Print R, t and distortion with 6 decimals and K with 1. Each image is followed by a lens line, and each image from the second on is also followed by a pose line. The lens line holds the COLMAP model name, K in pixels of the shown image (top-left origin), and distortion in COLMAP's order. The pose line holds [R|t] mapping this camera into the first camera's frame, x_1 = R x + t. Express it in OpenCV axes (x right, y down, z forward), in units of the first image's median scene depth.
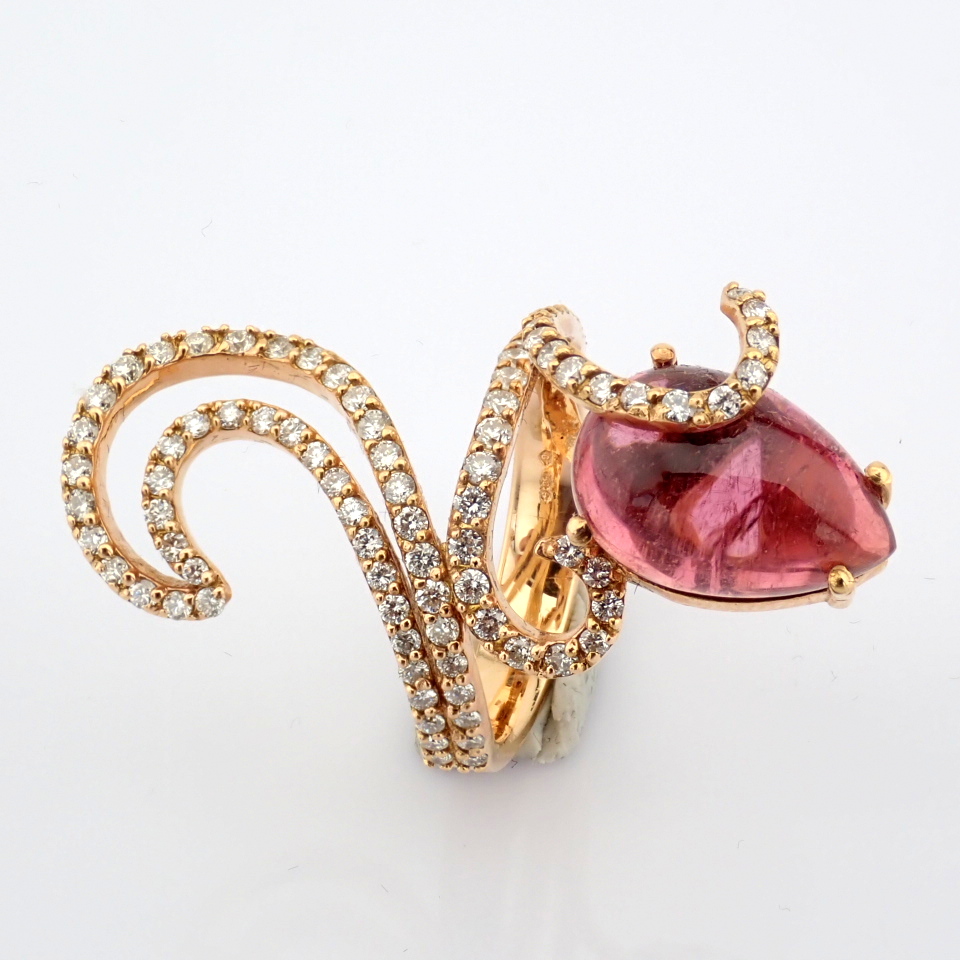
lens RADIAL K [[2551.7, 0, 482.0], [0, 2551.7, 481.3], [0, 0, 1]] dist [-0.056704, 0.000000]
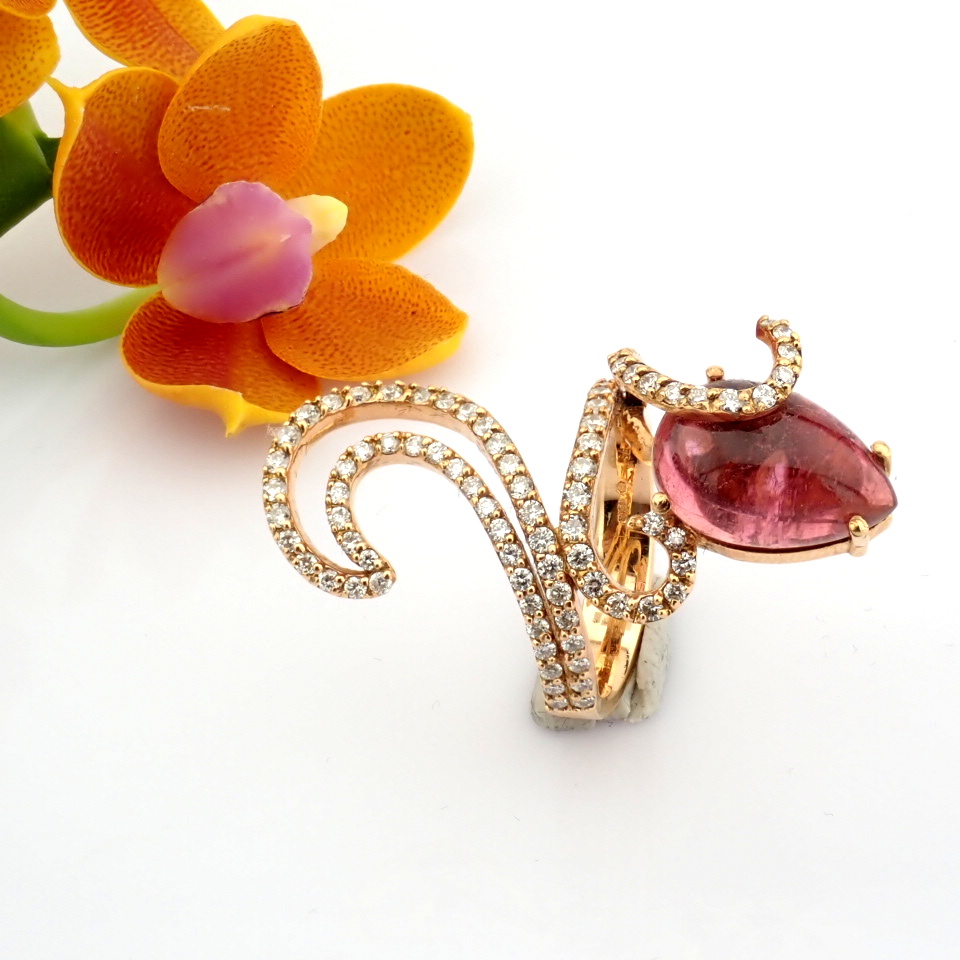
lens RADIAL K [[2551.7, 0, 478.7], [0, 2551.7, 479.3], [0, 0, 1]] dist [-0.056704, 0.000000]
pose [[0.998891, -0.046340, 0.008327, -0.064946], [0.047006, 0.991607, -0.120442, 0.156407], [-0.002676, 0.120699, 0.992685, -0.315948]]
